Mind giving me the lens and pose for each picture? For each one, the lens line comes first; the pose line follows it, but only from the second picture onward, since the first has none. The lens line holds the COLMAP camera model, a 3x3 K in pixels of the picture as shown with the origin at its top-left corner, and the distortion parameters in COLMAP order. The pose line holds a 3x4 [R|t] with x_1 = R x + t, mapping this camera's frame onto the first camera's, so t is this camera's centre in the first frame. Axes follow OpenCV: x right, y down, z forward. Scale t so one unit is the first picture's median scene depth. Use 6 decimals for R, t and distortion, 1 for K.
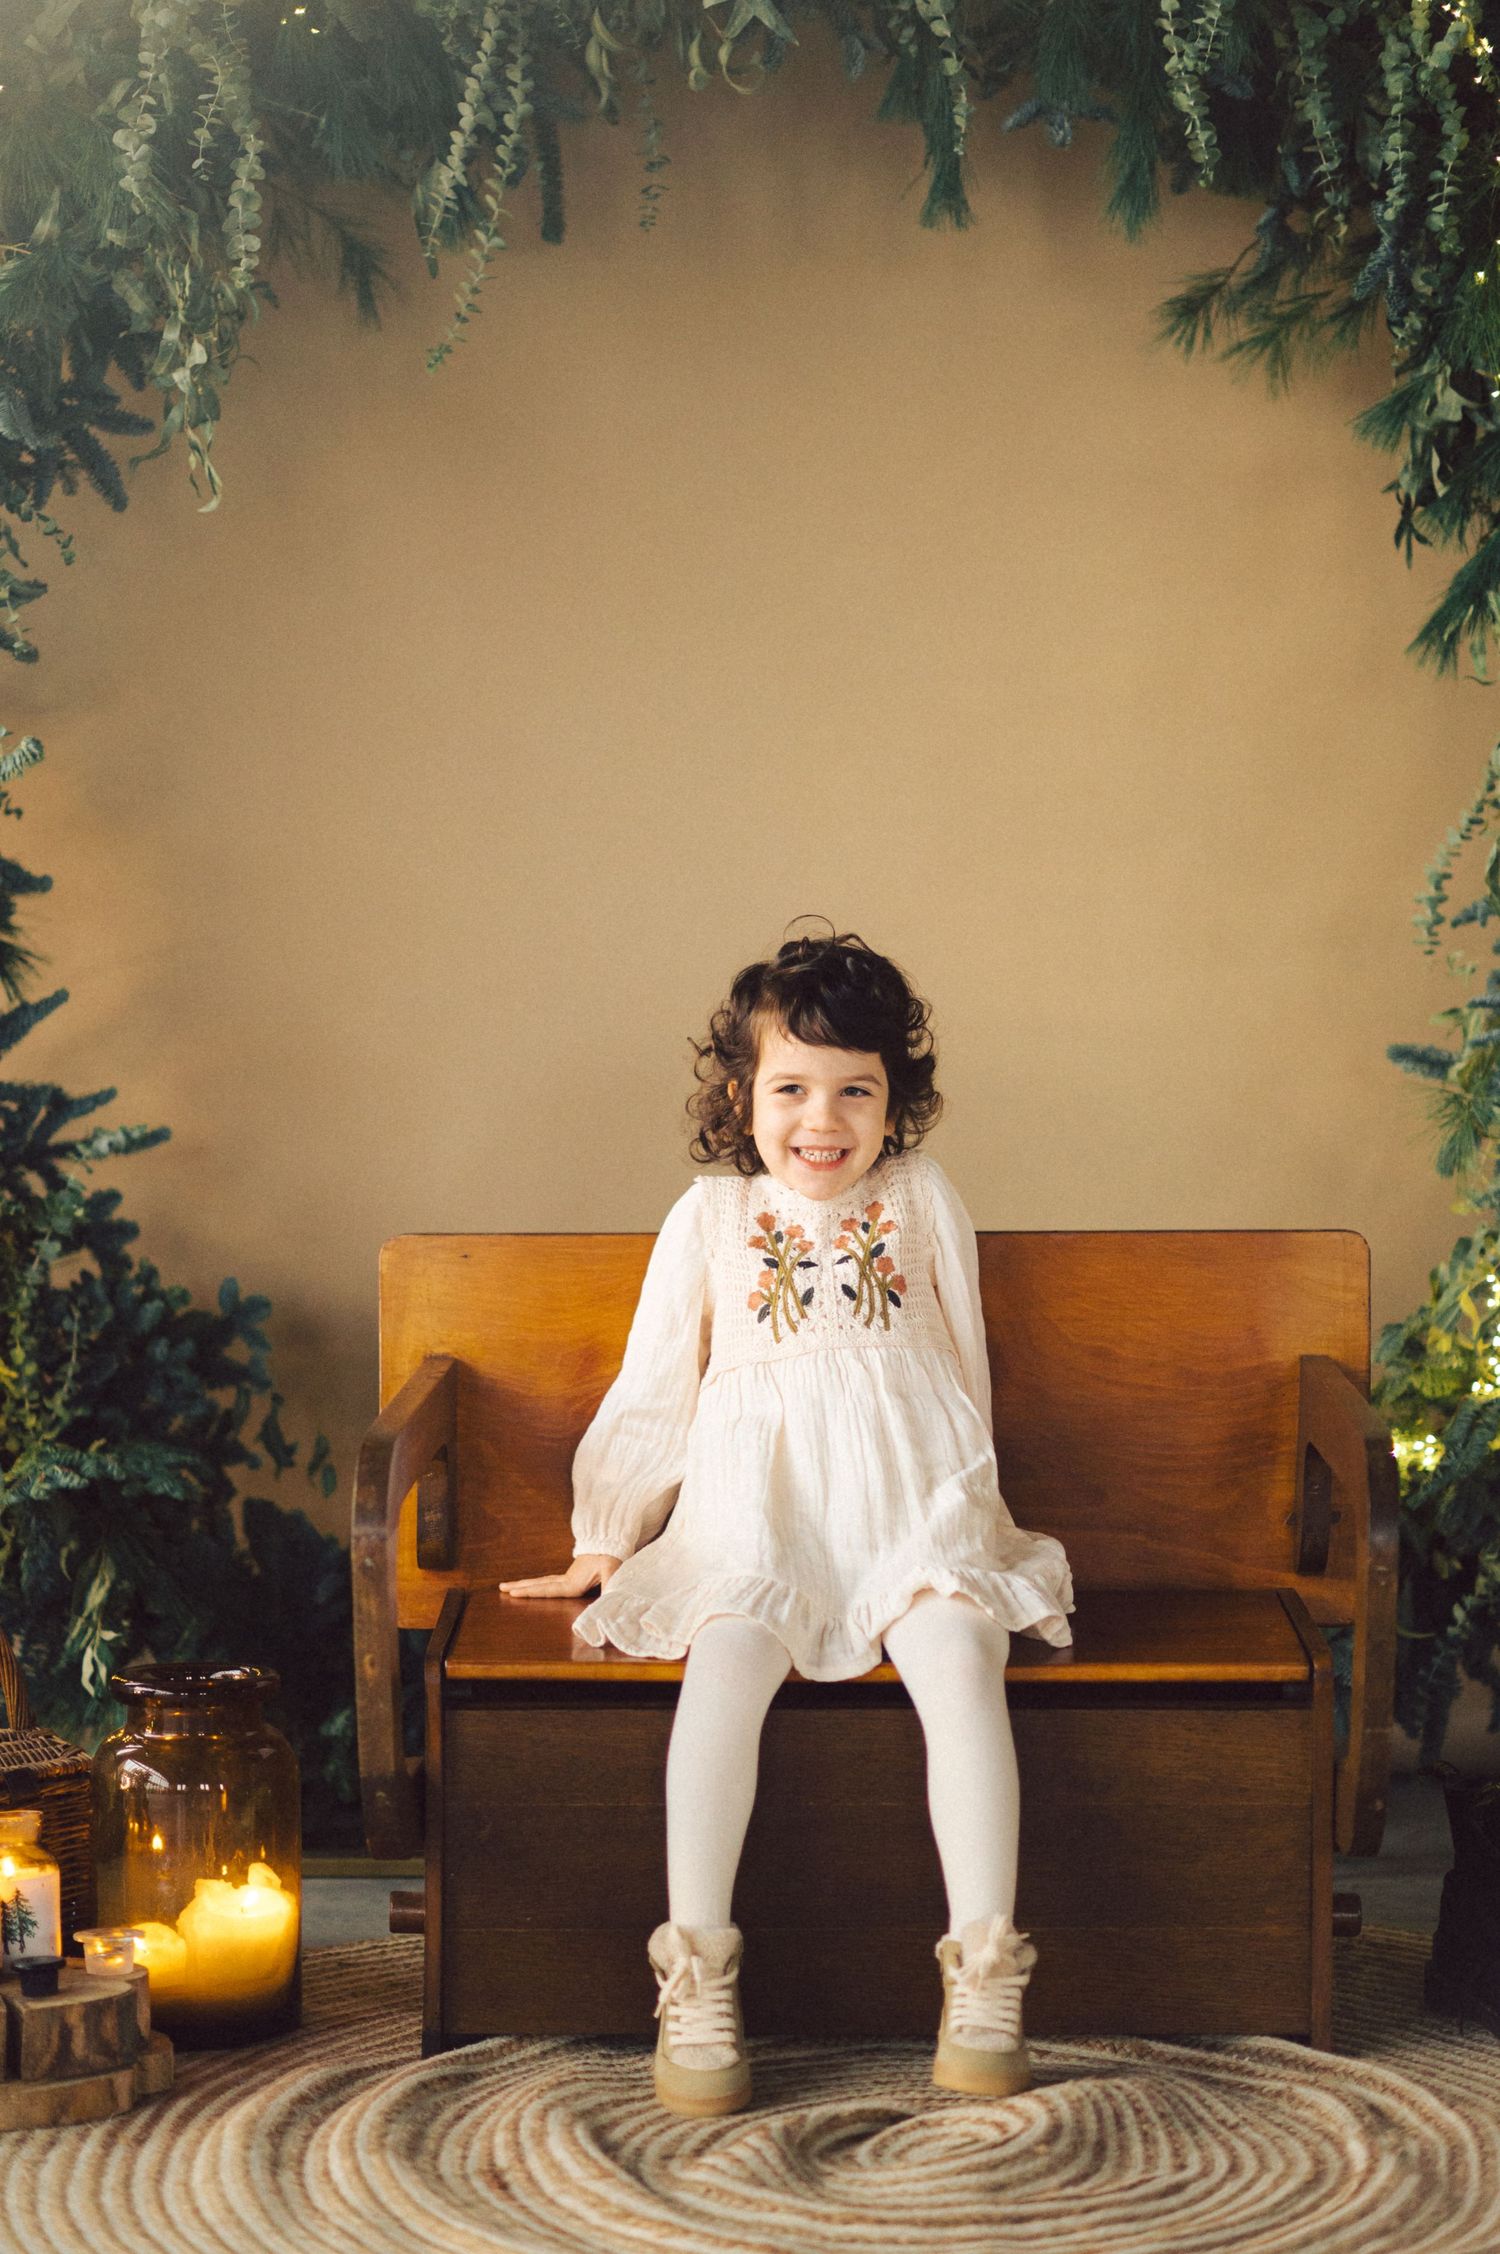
lens RADIAL K [[5418.2, 0, 763.3], [0, 5418.2, 1170.2], [0, 0, 1]] dist [0.046544, 0.000000]
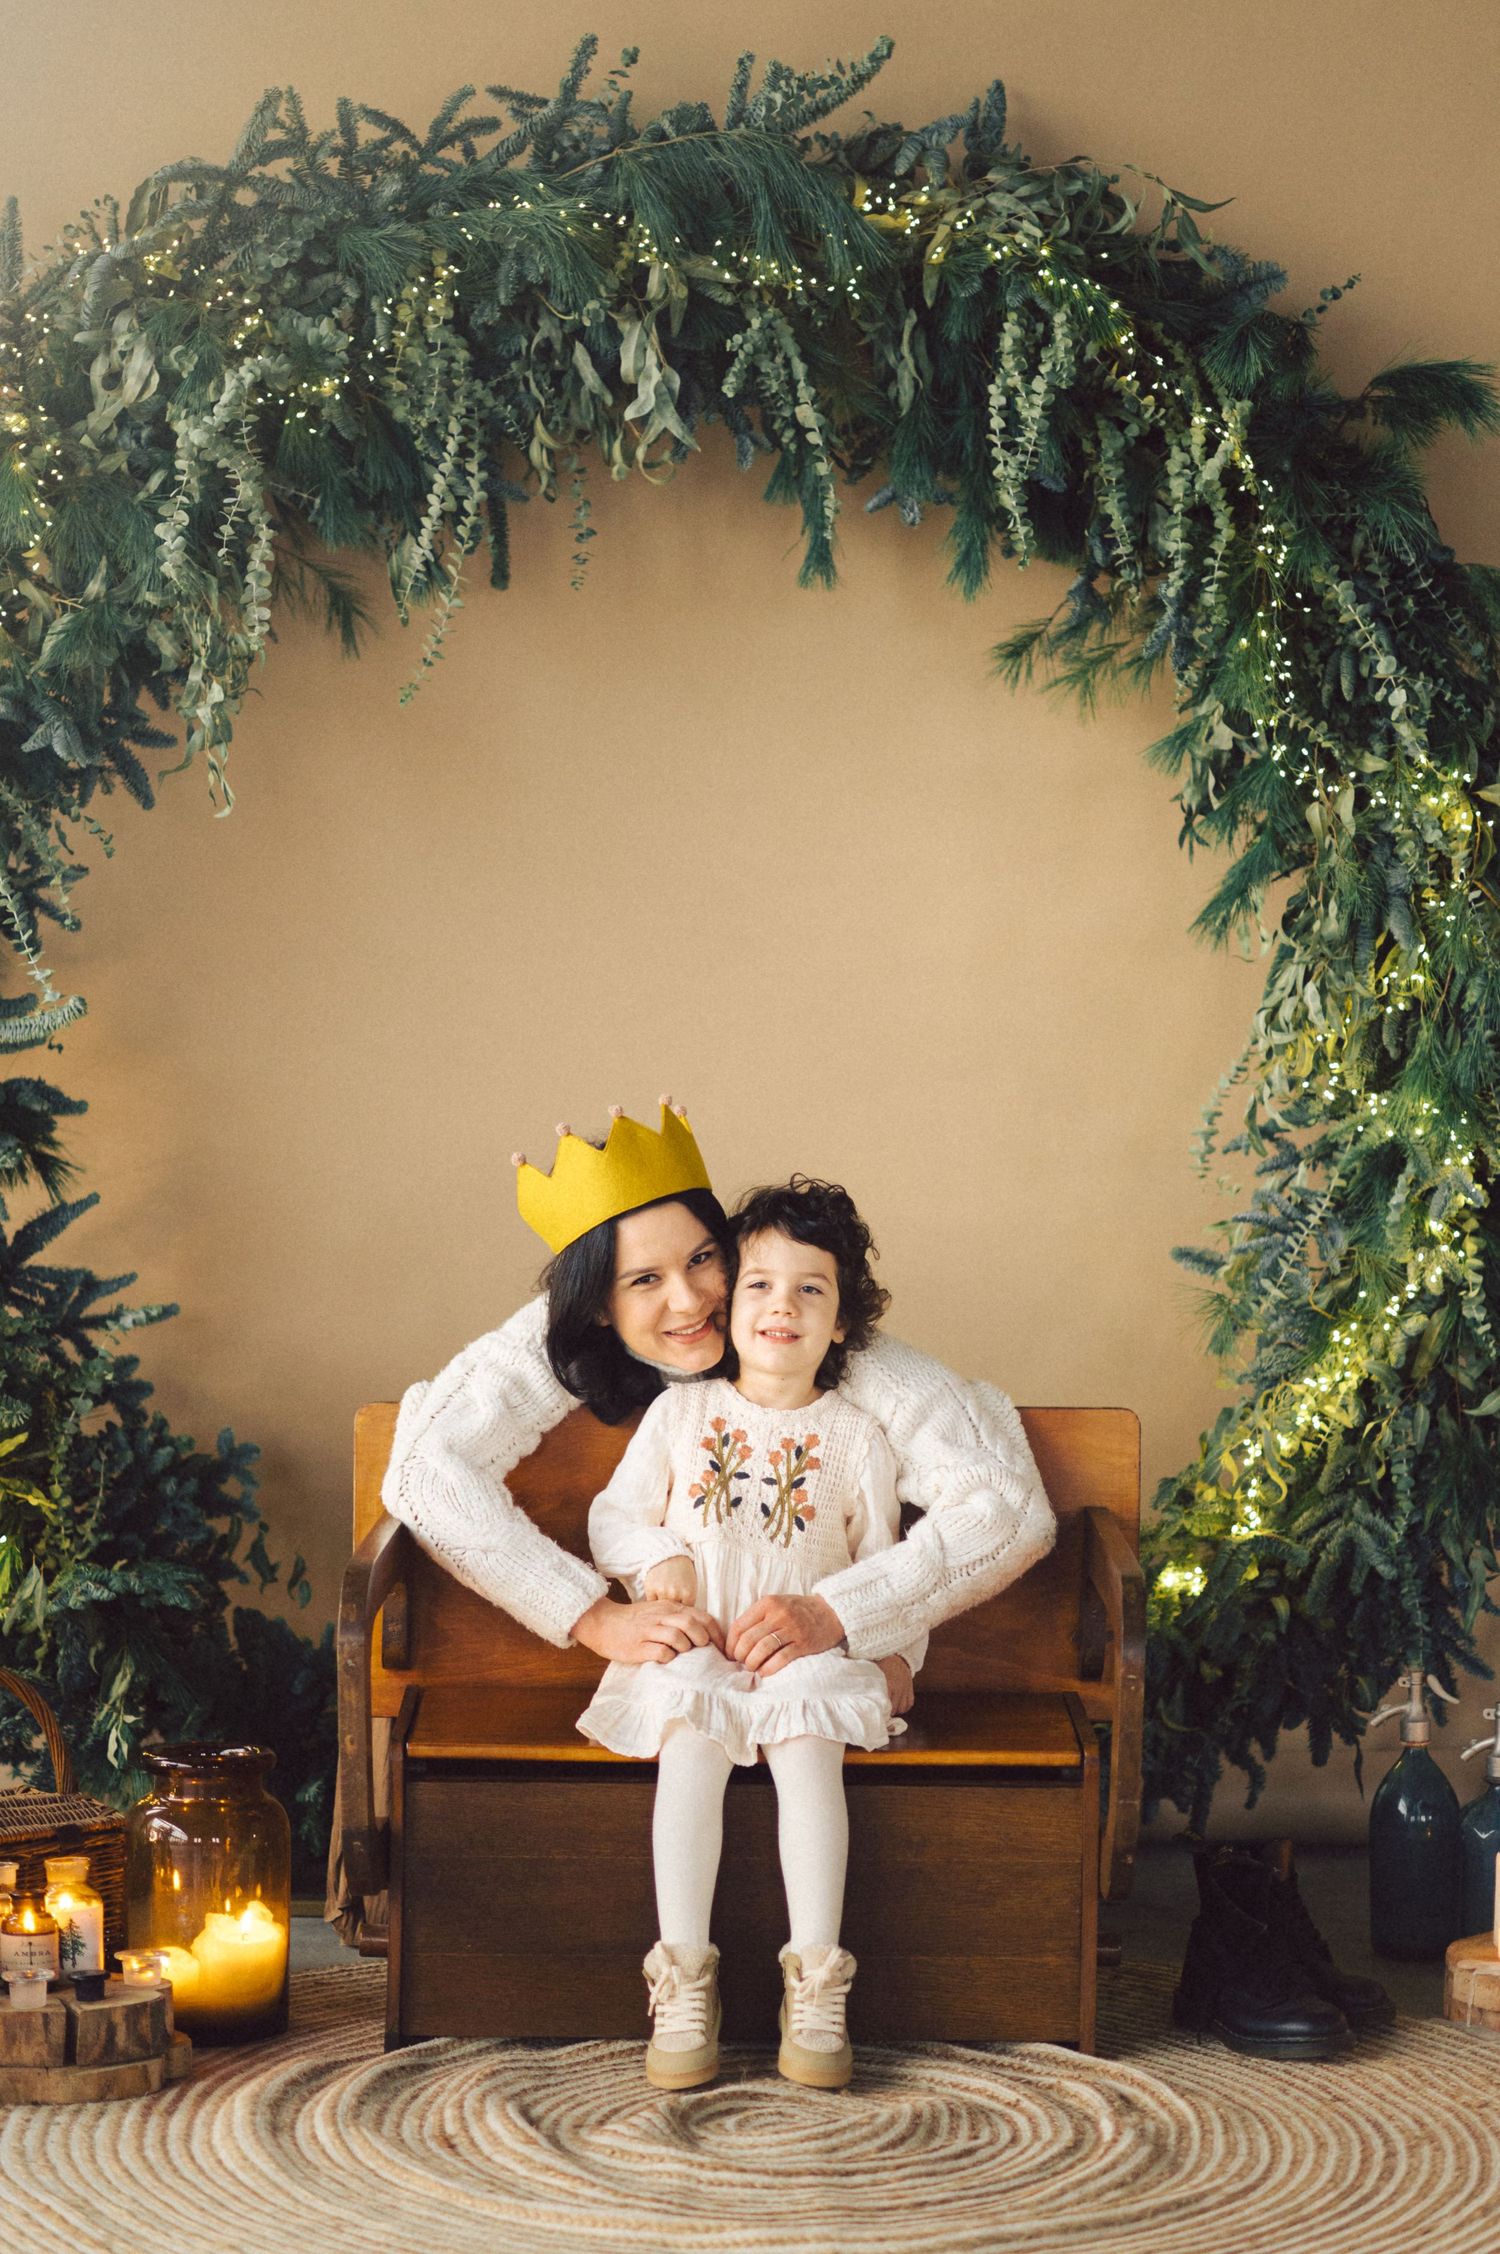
lens RADIAL K [[5418.2, 0, 745.3], [0, 5418.2, 1198.0], [0, 0, 1]] dist [0.046544, 0.000000]
pose [[0.999815, 0.012206, 0.014855, 0.000356], [-0.012074, 0.999887, -0.008902, -0.023819], [-0.014962, 0.008721, 0.999850, -0.242620]]
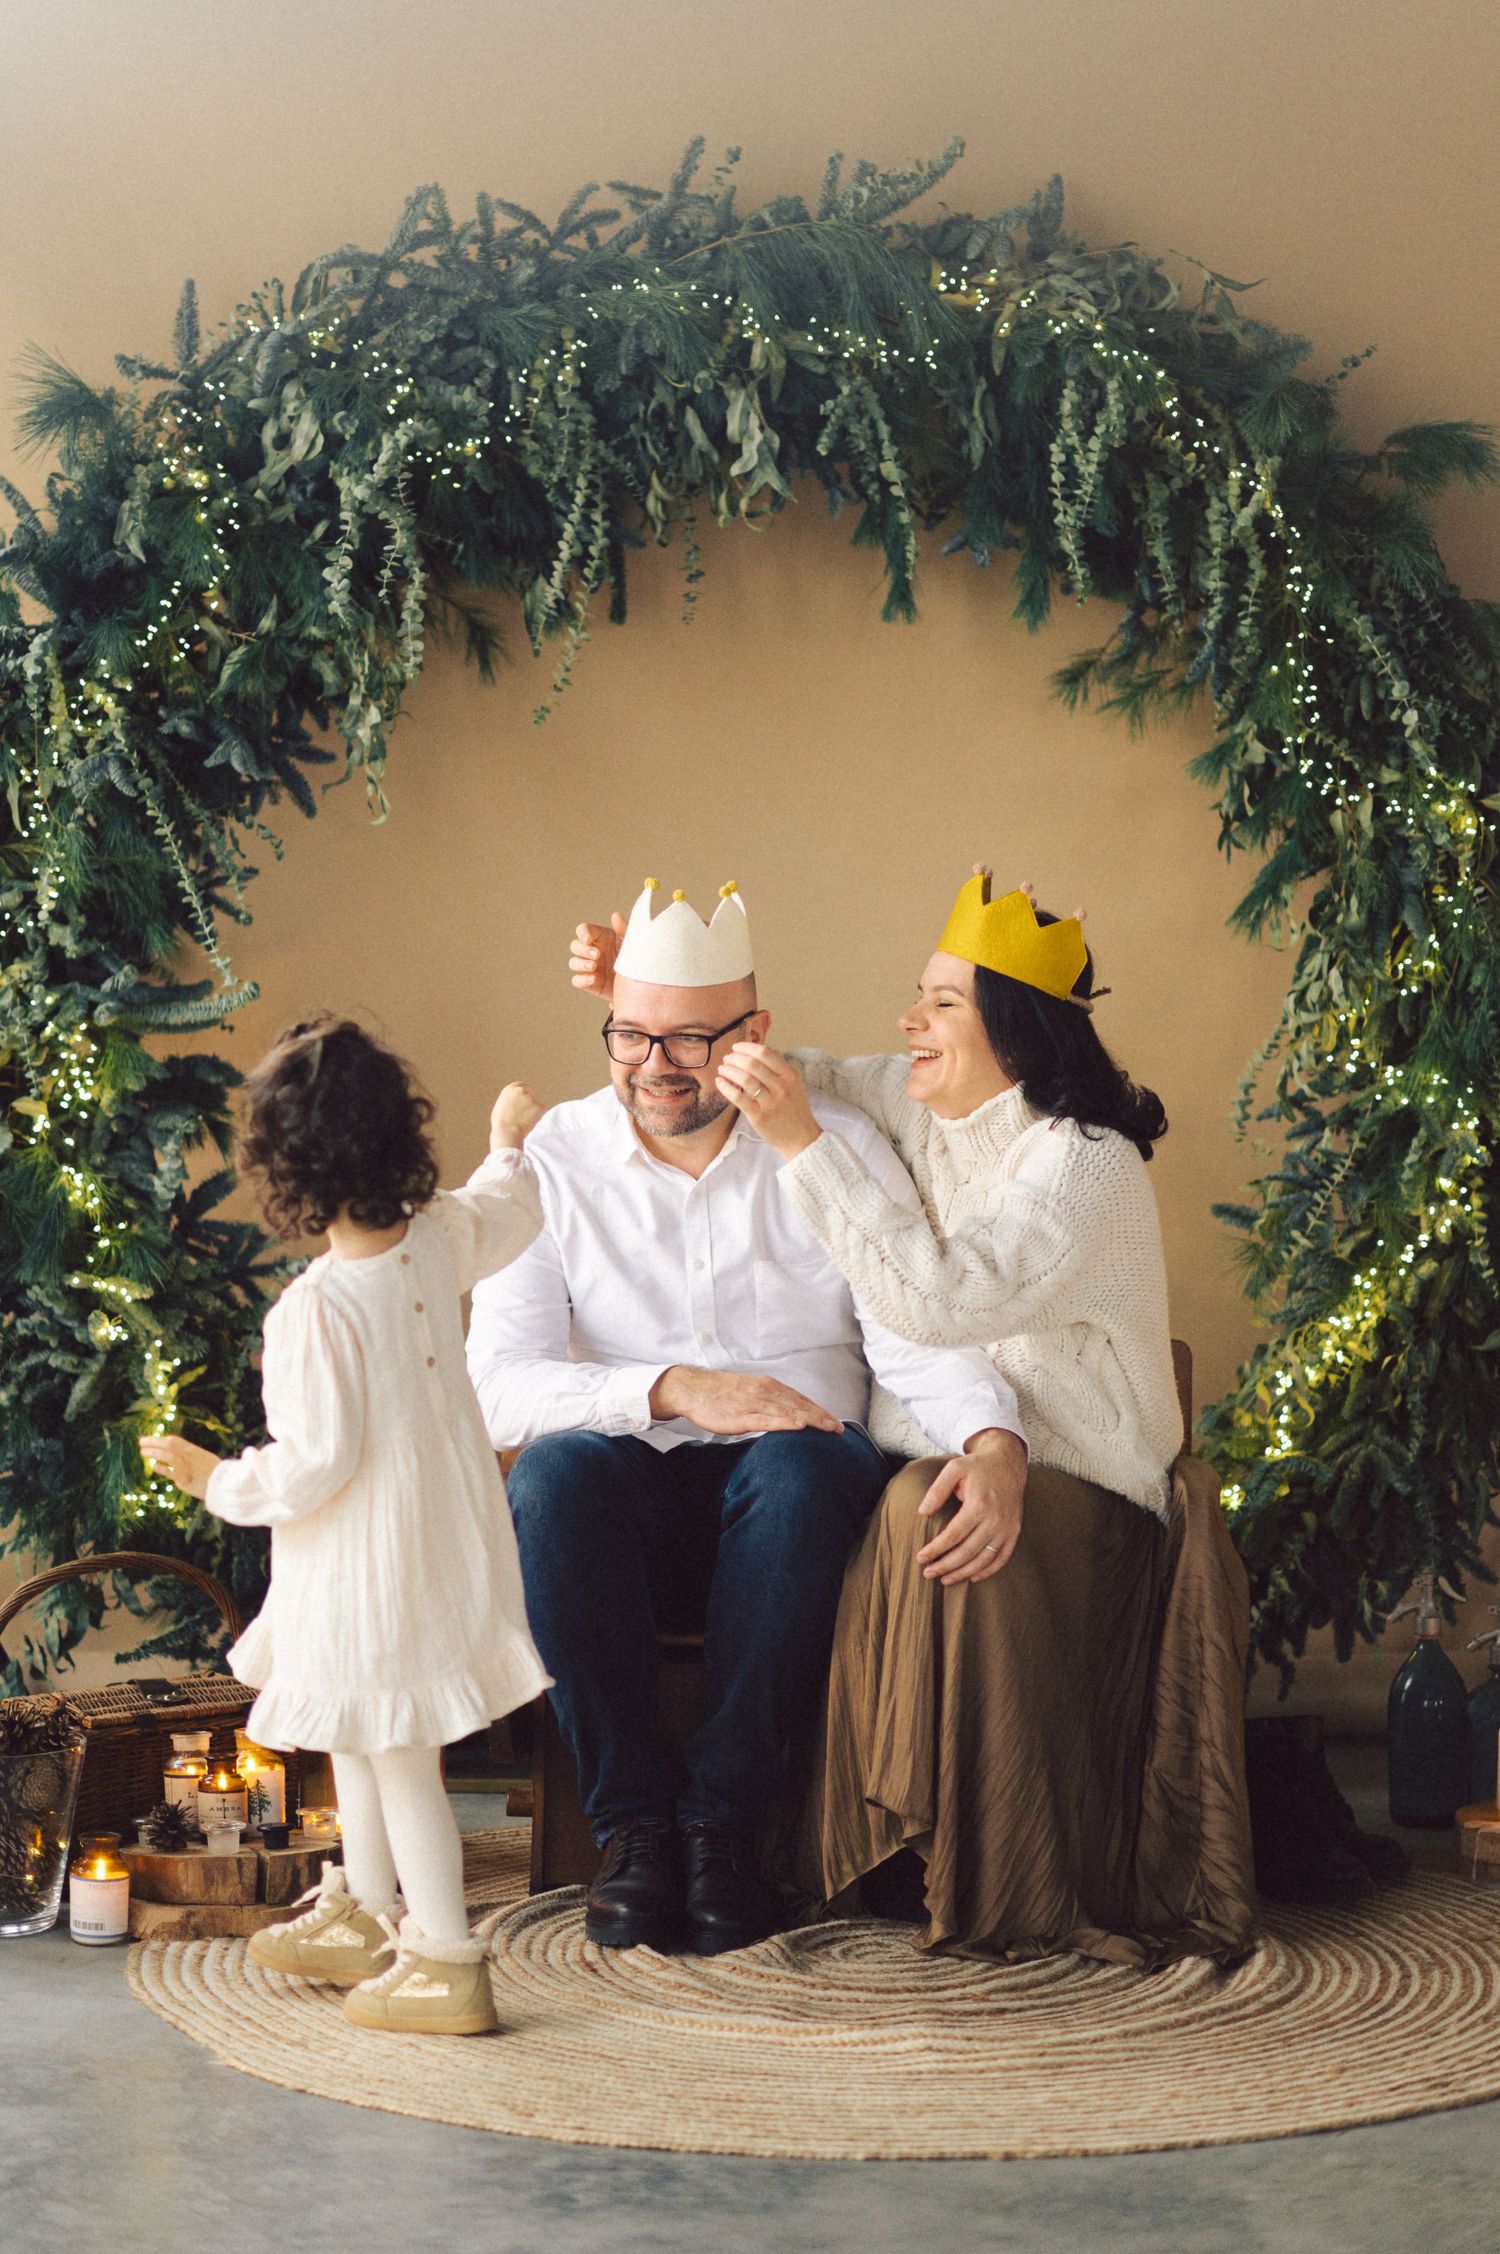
lens RADIAL K [[5418.2, 0, 755.9], [0, 5418.2, 1176.4], [0, 0, 1]] dist [0.046544, 0.000000]
pose [[0.999876, 0.010848, 0.011372, -0.018362], [-0.010657, 0.999803, -0.016729, -0.006332], [-0.011551, 0.016606, 0.999795, -0.411974]]
